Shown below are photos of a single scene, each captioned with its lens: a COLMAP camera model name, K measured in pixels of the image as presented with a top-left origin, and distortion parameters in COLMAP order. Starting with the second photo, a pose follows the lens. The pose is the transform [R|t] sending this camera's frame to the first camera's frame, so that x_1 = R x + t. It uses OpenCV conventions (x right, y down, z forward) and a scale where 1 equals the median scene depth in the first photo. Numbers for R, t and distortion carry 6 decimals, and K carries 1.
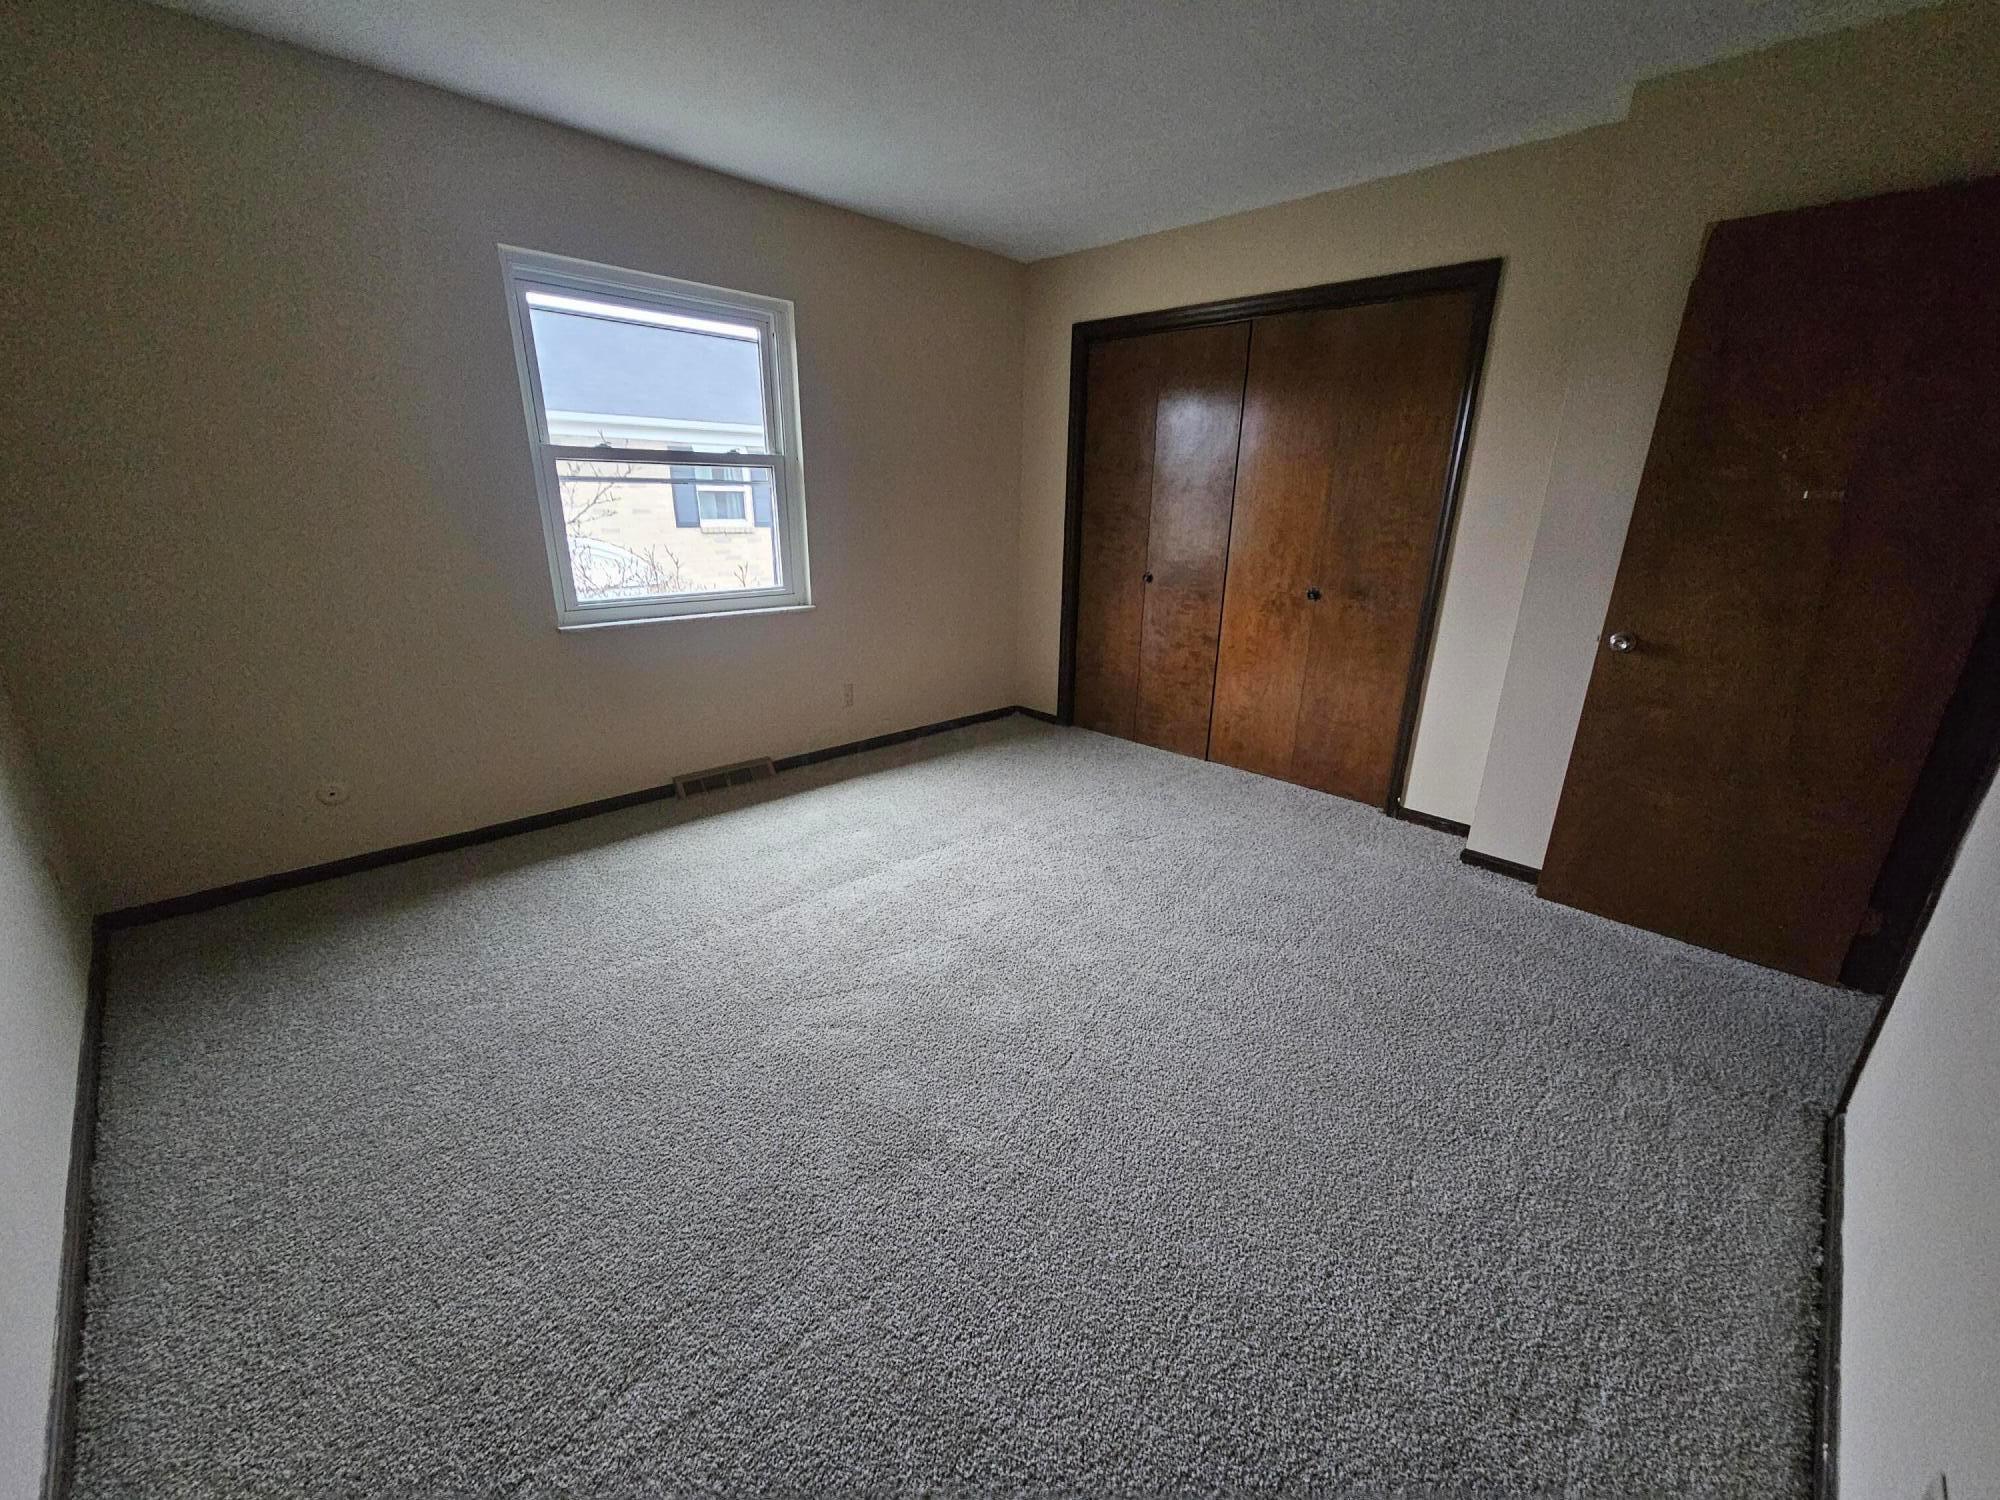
lens RADIAL K [[817.5, 0, 1009.2], [0, 817.5, 772.6], [0, 0, 1]] dist [-0.002314, -0.000116]
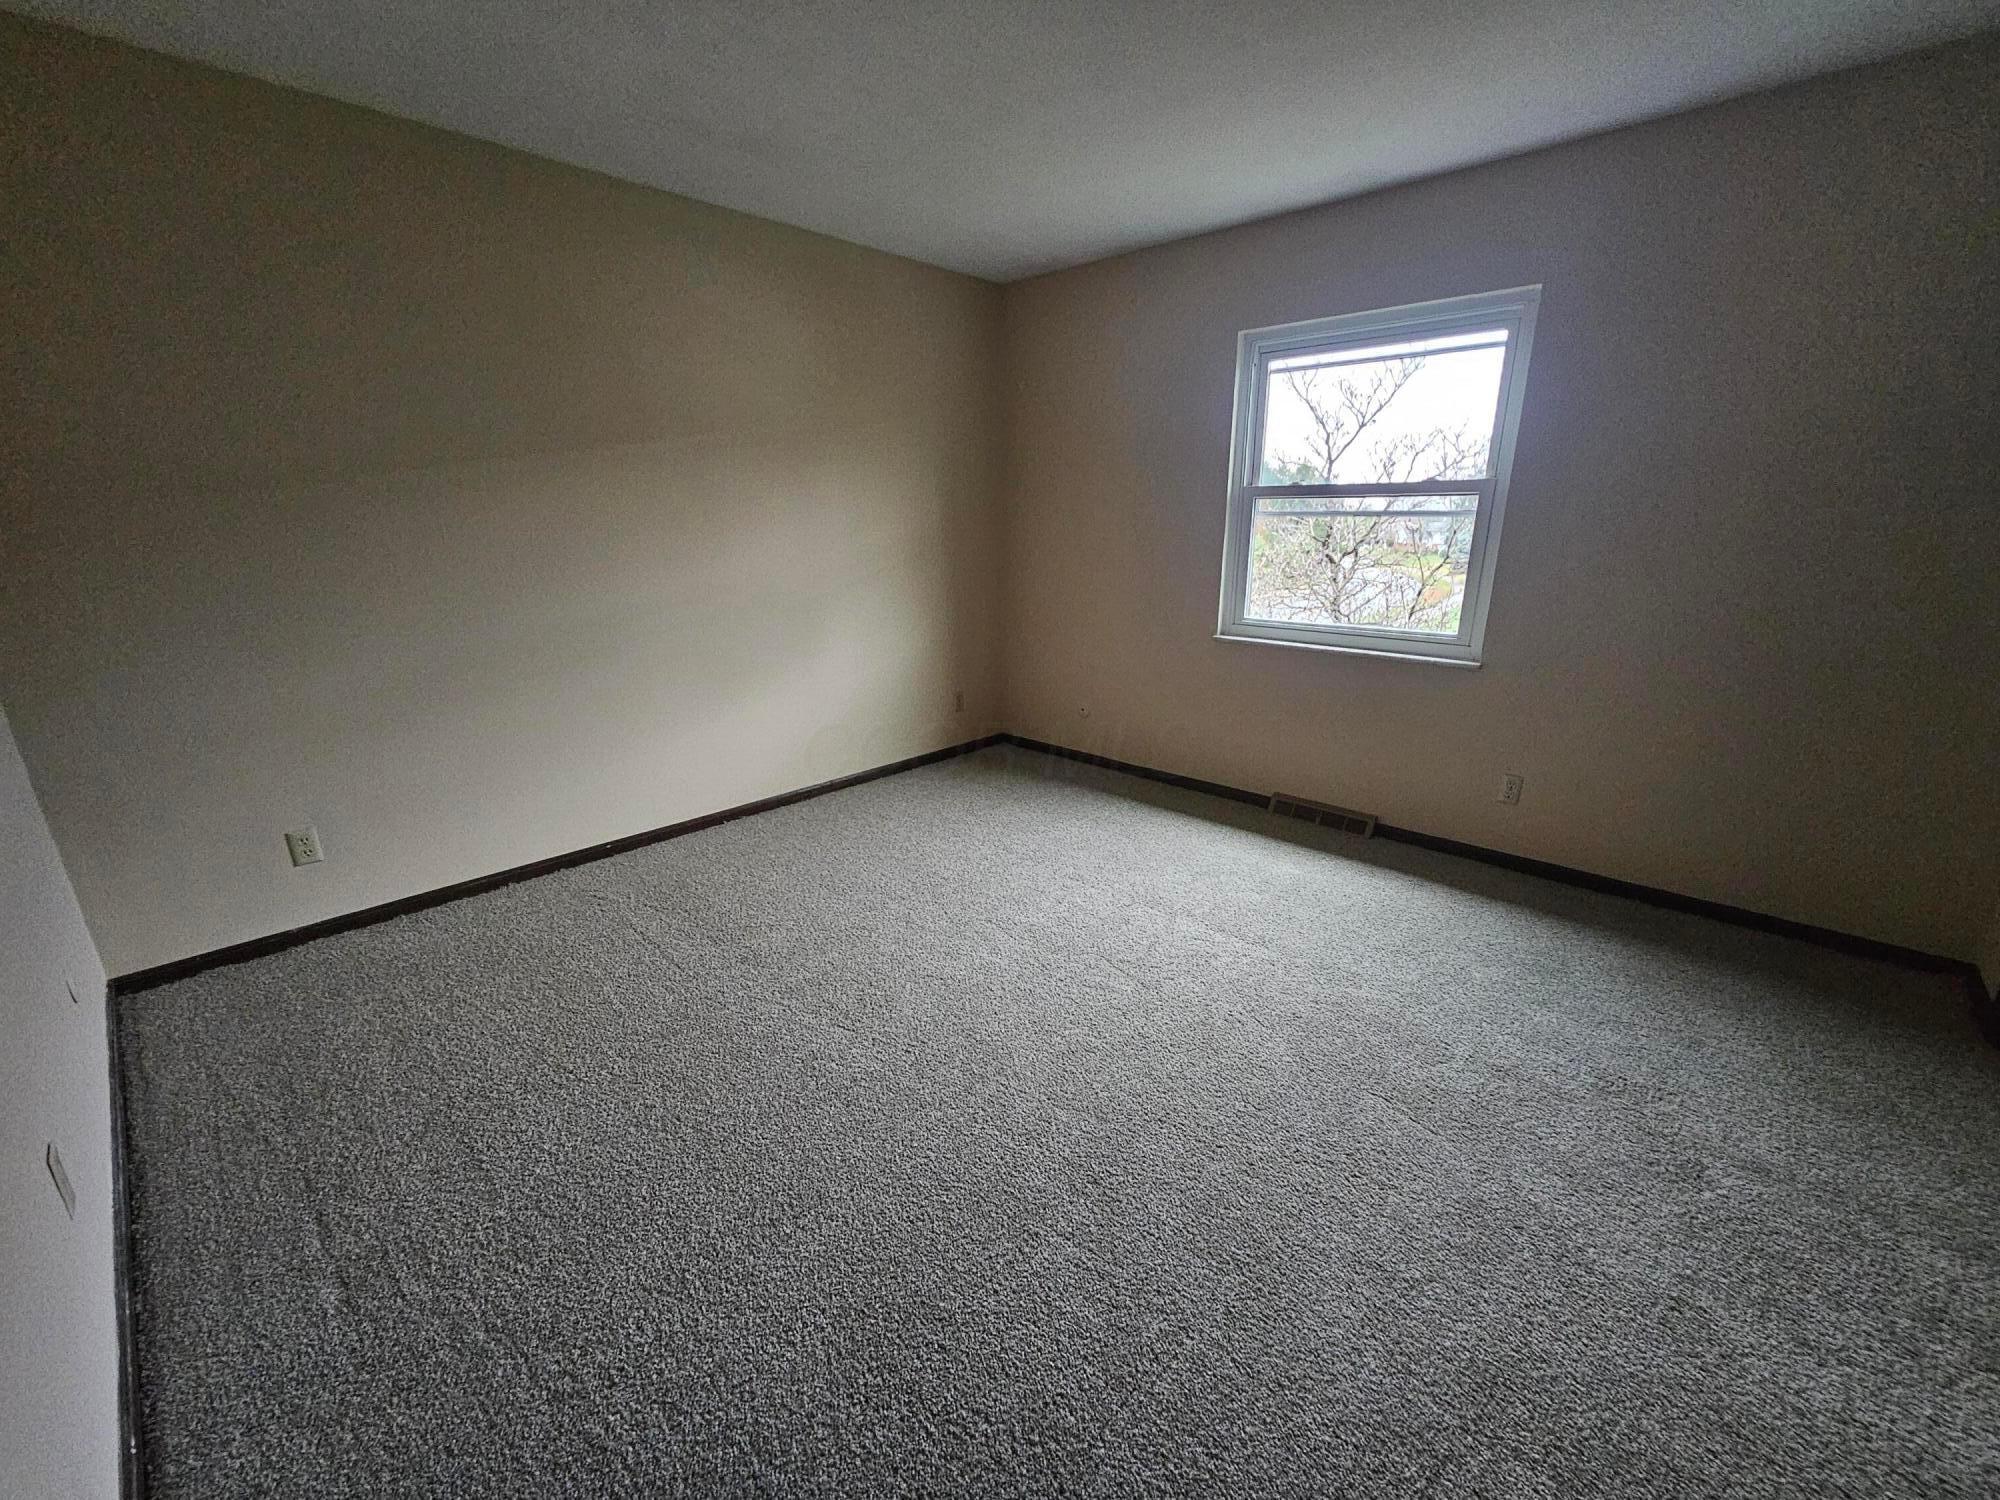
lens RADIAL K [[814.1, 0, 1016.1], [0, 814.1, 771.8], [0, 0, 1]] dist [-0.003110, -0.000560]
pose [[0.034197, 0.283683, -0.958308, 0.598723], [-0.318064, 0.912104, 0.258656, -0.189928], [0.947452, 0.295958, 0.121421, 0.566339]]
